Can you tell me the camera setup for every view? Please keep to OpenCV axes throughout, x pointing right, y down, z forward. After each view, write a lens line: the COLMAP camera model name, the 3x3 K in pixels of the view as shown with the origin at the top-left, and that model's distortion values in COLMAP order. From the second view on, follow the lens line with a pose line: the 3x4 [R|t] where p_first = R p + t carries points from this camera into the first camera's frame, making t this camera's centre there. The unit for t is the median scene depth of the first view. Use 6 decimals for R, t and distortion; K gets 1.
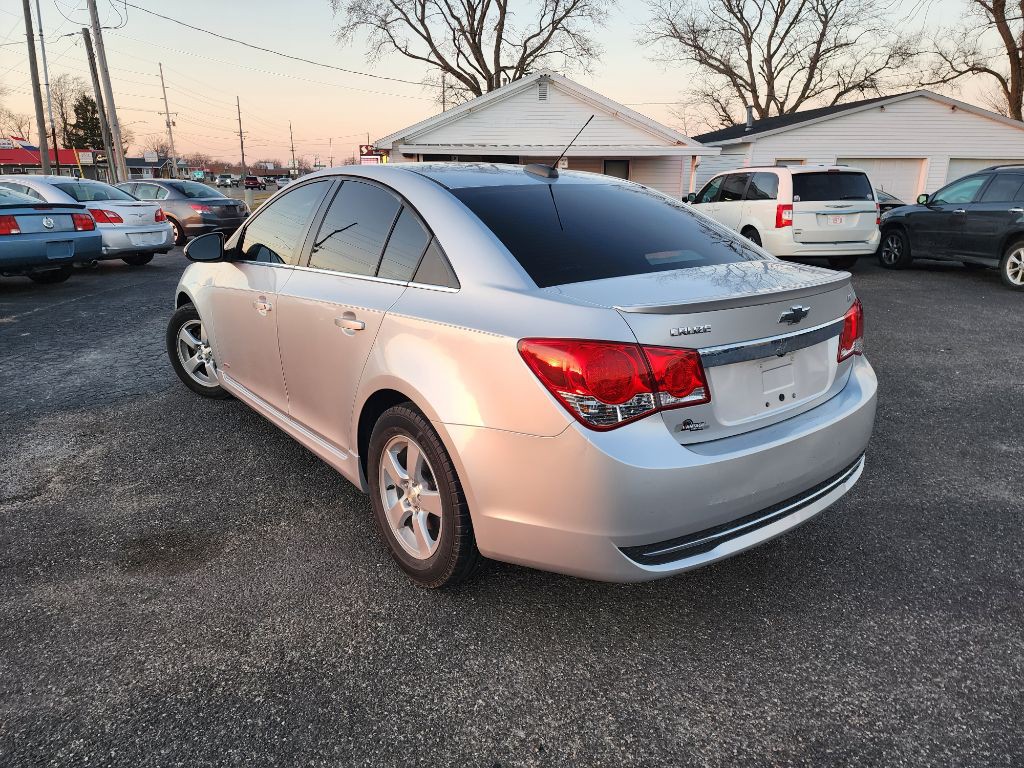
lens RADIAL K [[681.0, 0, 510.8], [0, 681.0, 383.5], [0, 0, 1]] dist [0.072099, -0.055089]
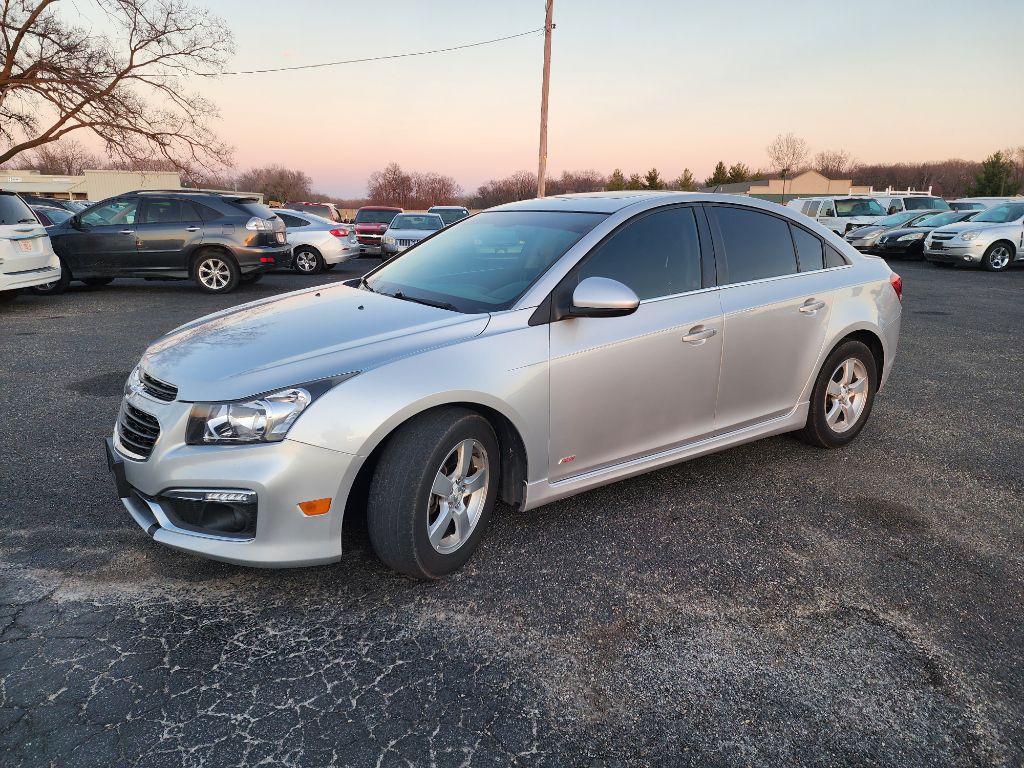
lens RADIAL K [[681.0, 0, 510.4], [0, 681.0, 383.7], [0, 0, 1]] dist [0.072099, -0.055089]
pose [[0.055096, -0.250757, 0.966481, -0.161815], [0.274971, 0.934334, 0.226741, -0.041708], [-0.959873, 0.253261, 0.120429, 0.140239]]
